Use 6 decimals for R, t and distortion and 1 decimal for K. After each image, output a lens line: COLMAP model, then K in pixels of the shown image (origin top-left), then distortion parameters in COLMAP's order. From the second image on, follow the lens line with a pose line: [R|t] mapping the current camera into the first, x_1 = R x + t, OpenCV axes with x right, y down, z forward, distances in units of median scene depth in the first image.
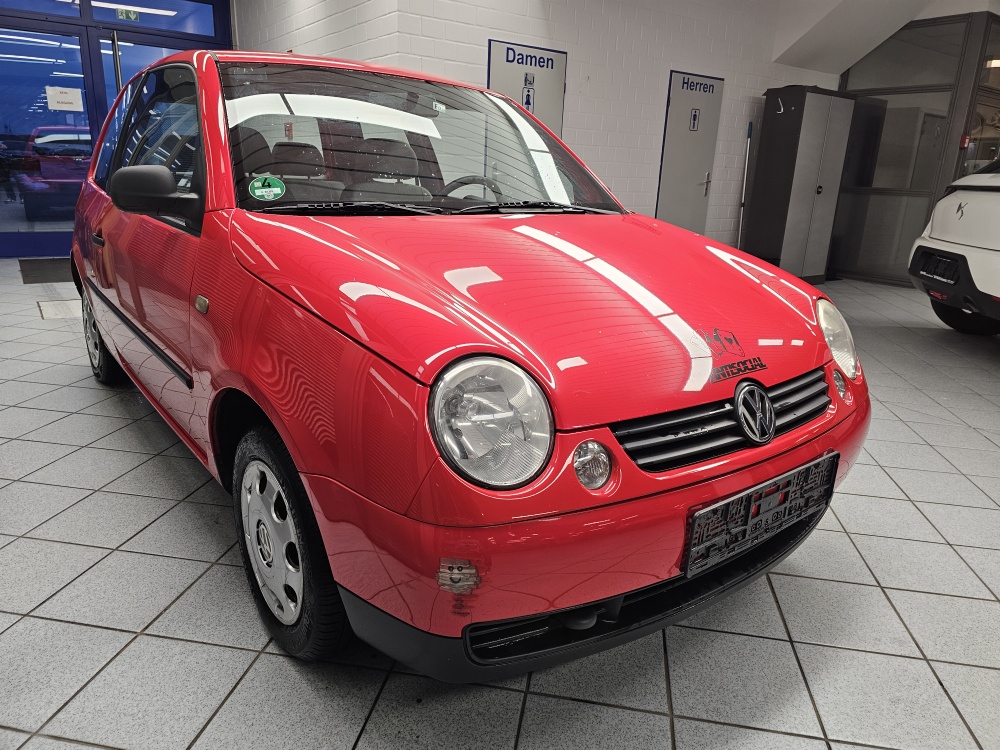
lens RADIAL K [[667.2, 0, 497.7], [0, 667.2, 373.9], [0, 0, 1]] dist [0.051945, -0.049992]
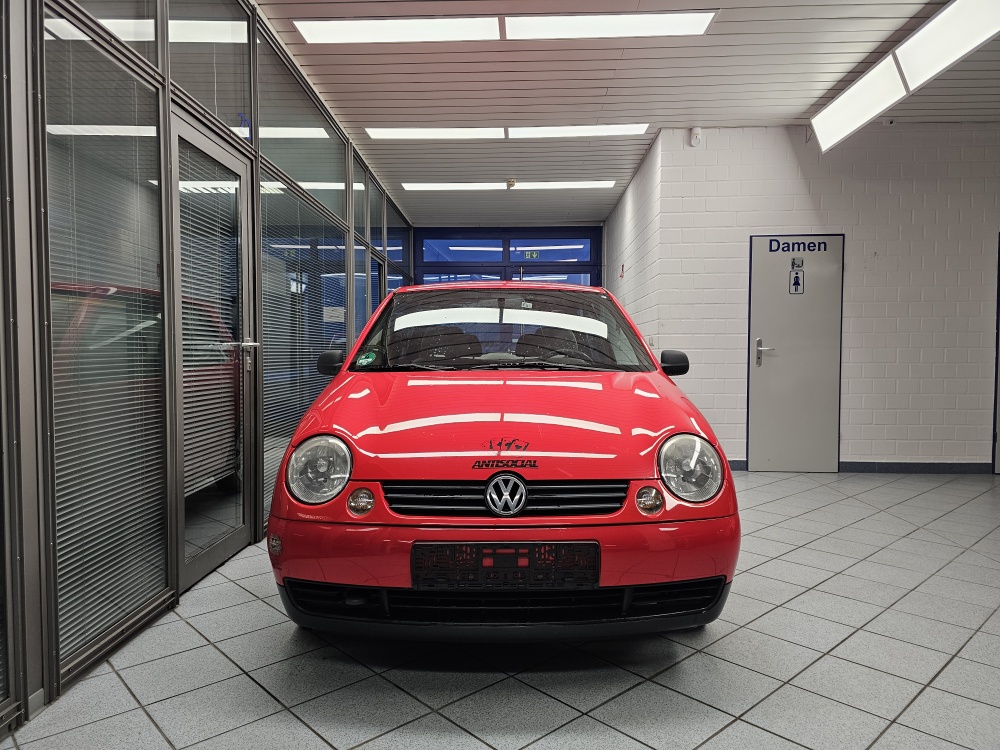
lens RADIAL K [[667.2, 0, 499.8], [0, 667.2, 376.7], [0, 0, 1]] dist [0.051945, -0.049992]
pose [[0.790634, -0.016528, -0.612065, 0.327005], [-0.145988, 0.965717, -0.214657, 0.031927], [0.594630, 0.259069, 0.761116, -0.041601]]
